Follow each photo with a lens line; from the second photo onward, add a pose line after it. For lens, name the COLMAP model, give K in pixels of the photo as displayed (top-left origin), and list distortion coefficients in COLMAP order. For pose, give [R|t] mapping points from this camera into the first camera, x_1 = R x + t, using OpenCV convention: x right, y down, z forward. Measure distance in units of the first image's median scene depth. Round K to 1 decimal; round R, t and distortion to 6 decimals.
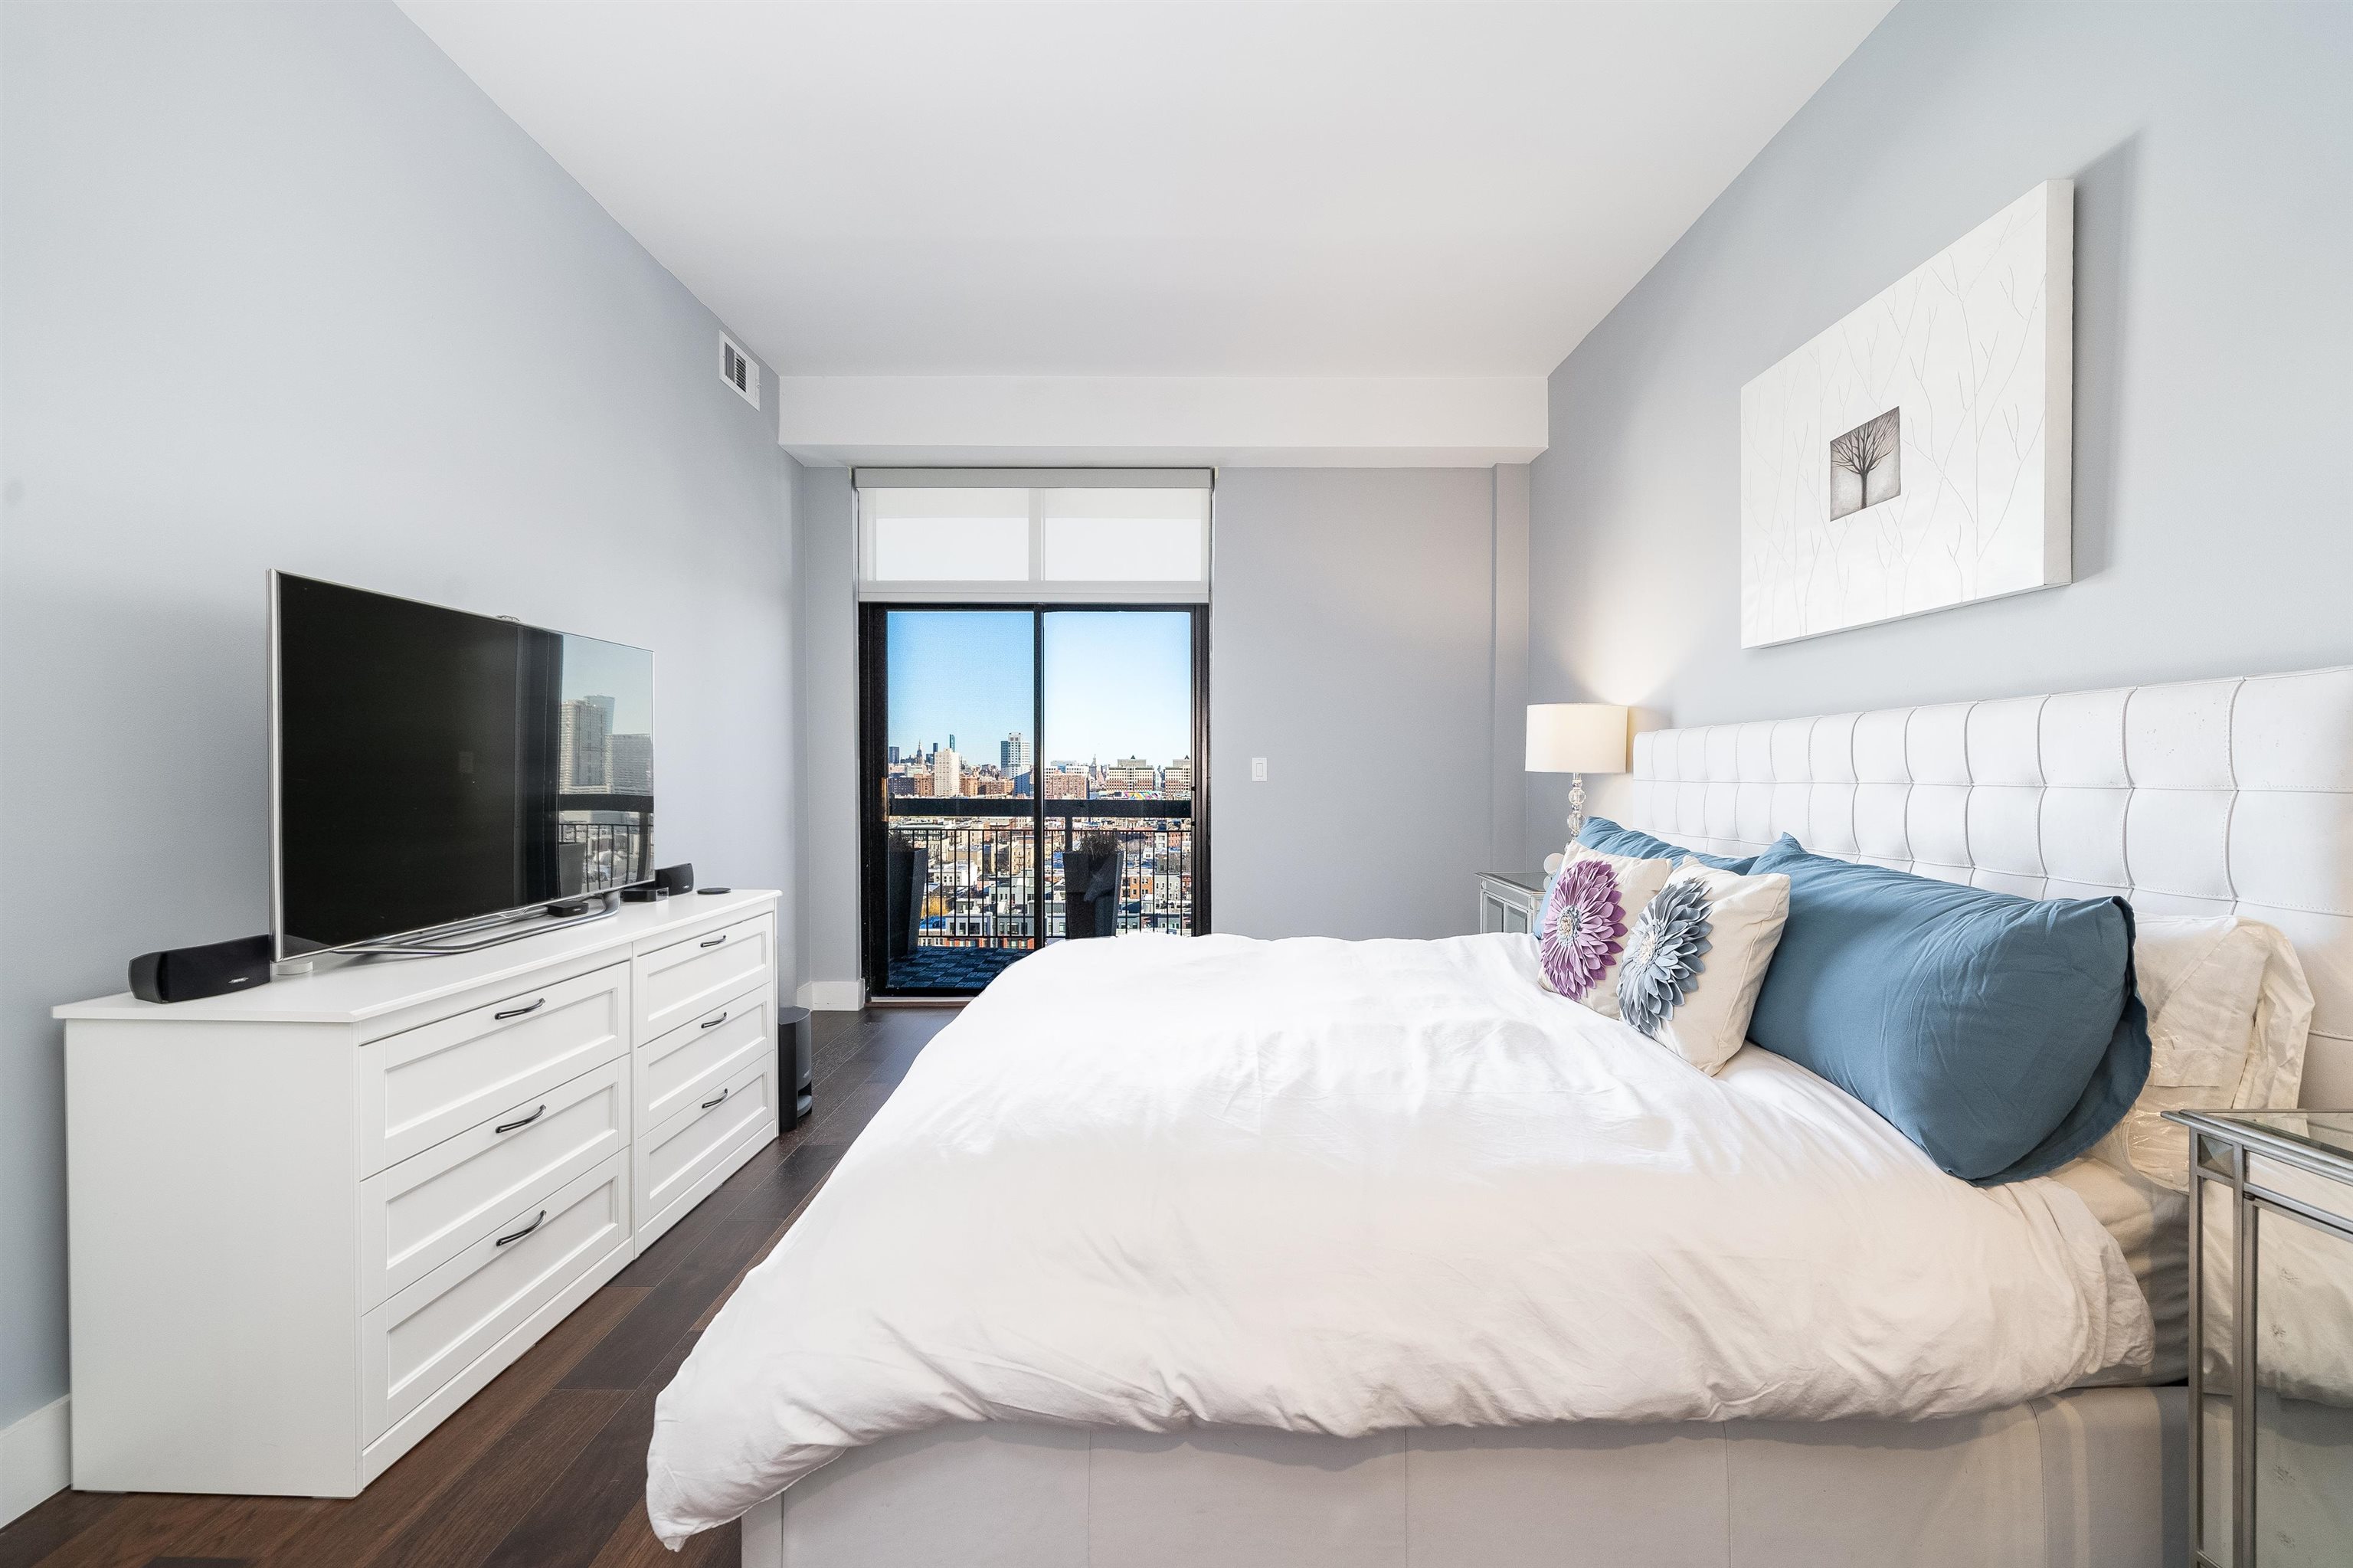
lens RADIAL K [[986.9, 0, 1137.5], [0, 986.9, 779.9], [0, 0, 1]] dist [-0.001650, -0.000941]
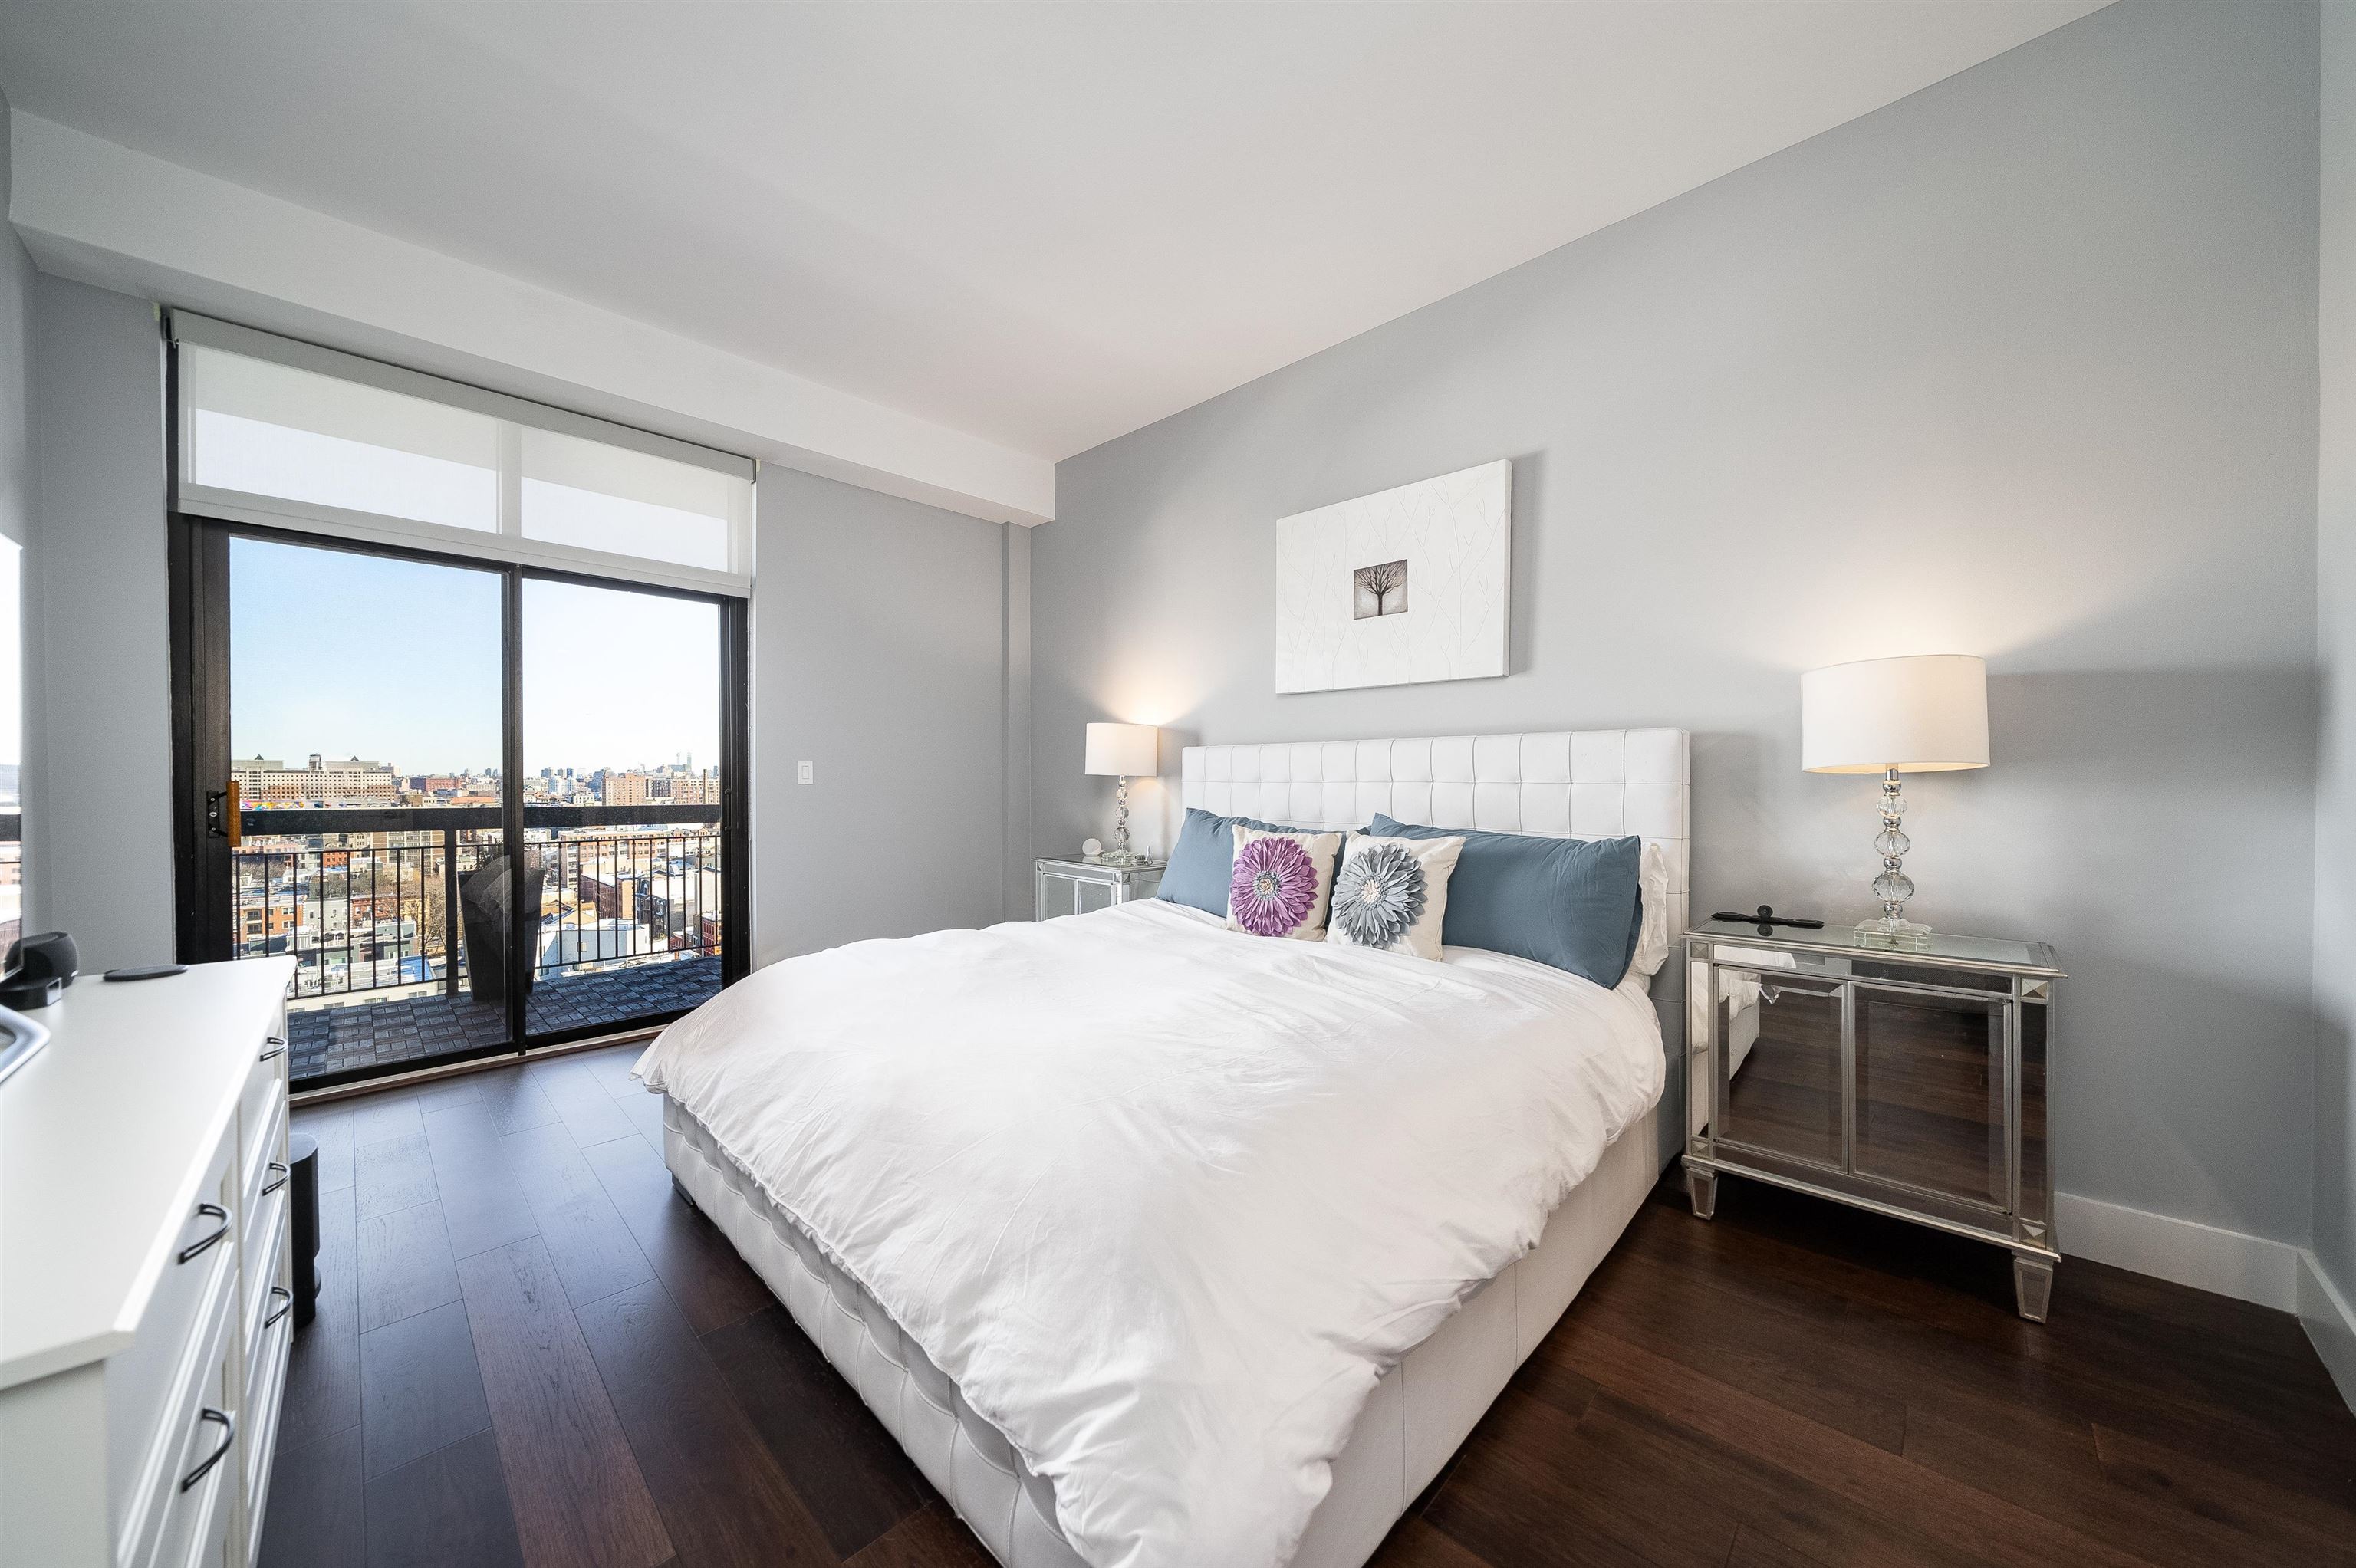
lens RADIAL K [[839.1, 0, 1173.6], [0, 839.1, 783.7], [0, 0, 1]] dist [-0.009983, 0.001571]
pose [[0.676891, -0.002286, 0.736080, -0.522671], [0.002957, 0.999996, 0.000386, 0.004546], [-0.736078, 0.001916, 0.676895, 0.299980]]
